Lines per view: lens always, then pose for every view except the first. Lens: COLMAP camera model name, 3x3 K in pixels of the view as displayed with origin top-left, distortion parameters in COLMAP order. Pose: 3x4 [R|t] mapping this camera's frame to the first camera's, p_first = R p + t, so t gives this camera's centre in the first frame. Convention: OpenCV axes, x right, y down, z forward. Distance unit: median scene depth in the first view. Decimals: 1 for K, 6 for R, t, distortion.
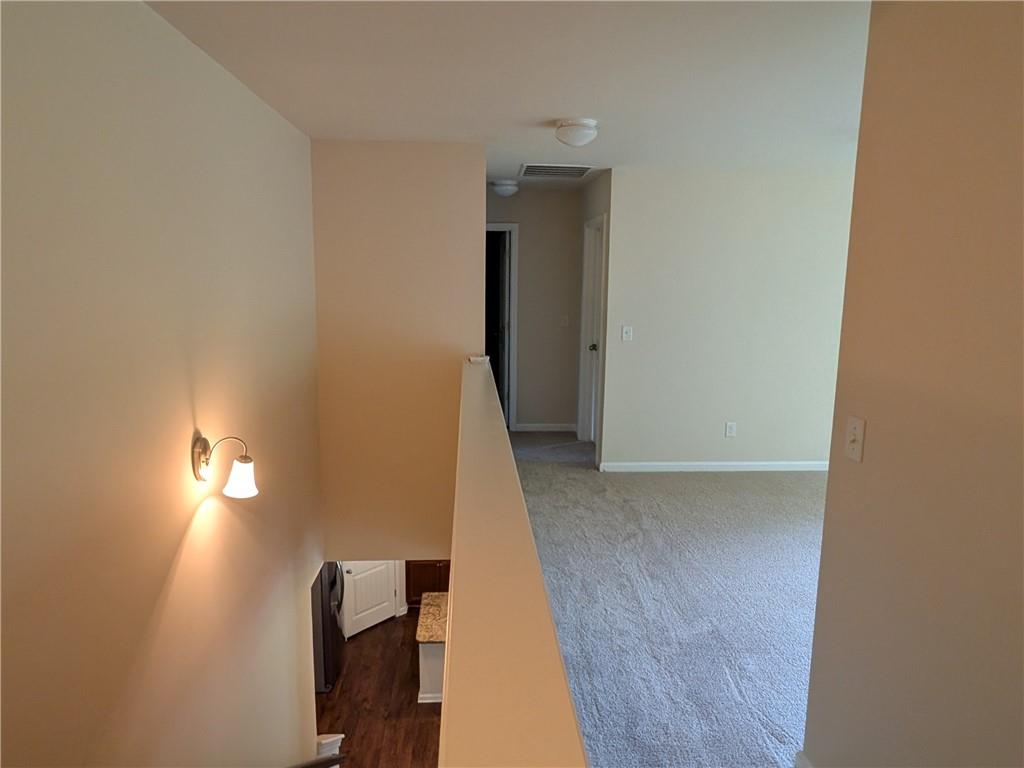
lens RADIAL K [[645.1, 0, 511.1], [0, 645.1, 382.8], [0, 0, 1]] dist [-0.003100, 0.000891]
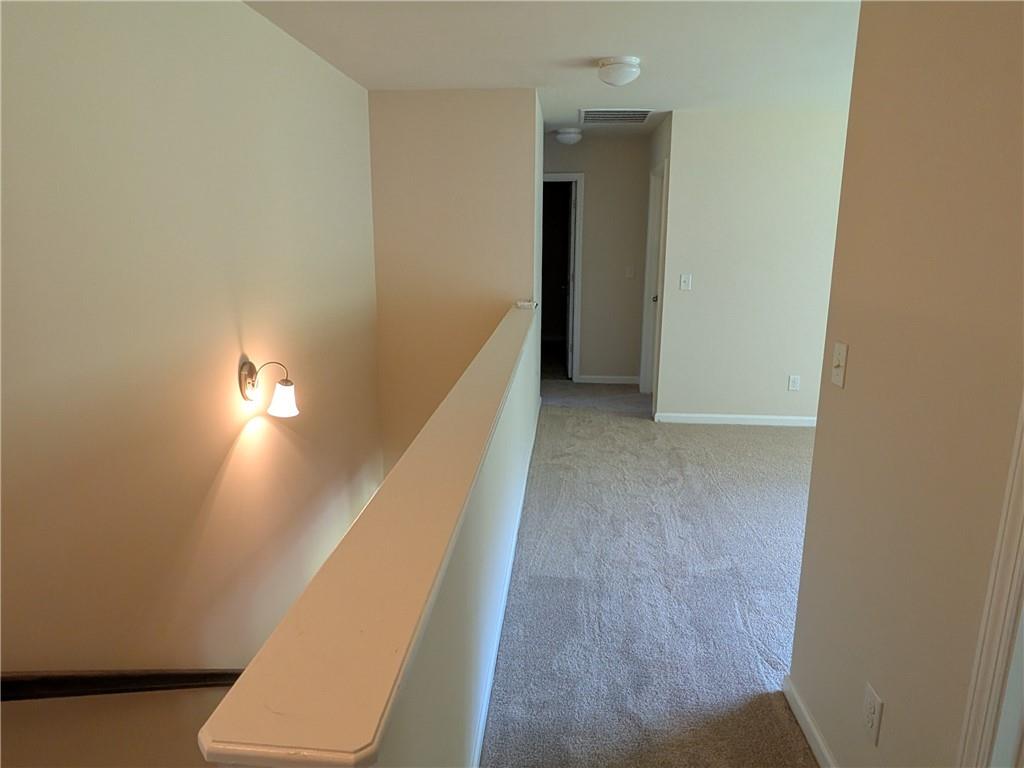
lens RADIAL K [[645.1, 0, 513.0], [0, 645.1, 383.7], [0, 0, 1]] dist [-0.003100, 0.000891]
pose [[0.989458, 0.023870, -0.142838, 0.092909], [-0.015462, 0.998097, 0.059689, 0.033862], [0.143991, -0.056851, 0.987945, -0.028016]]
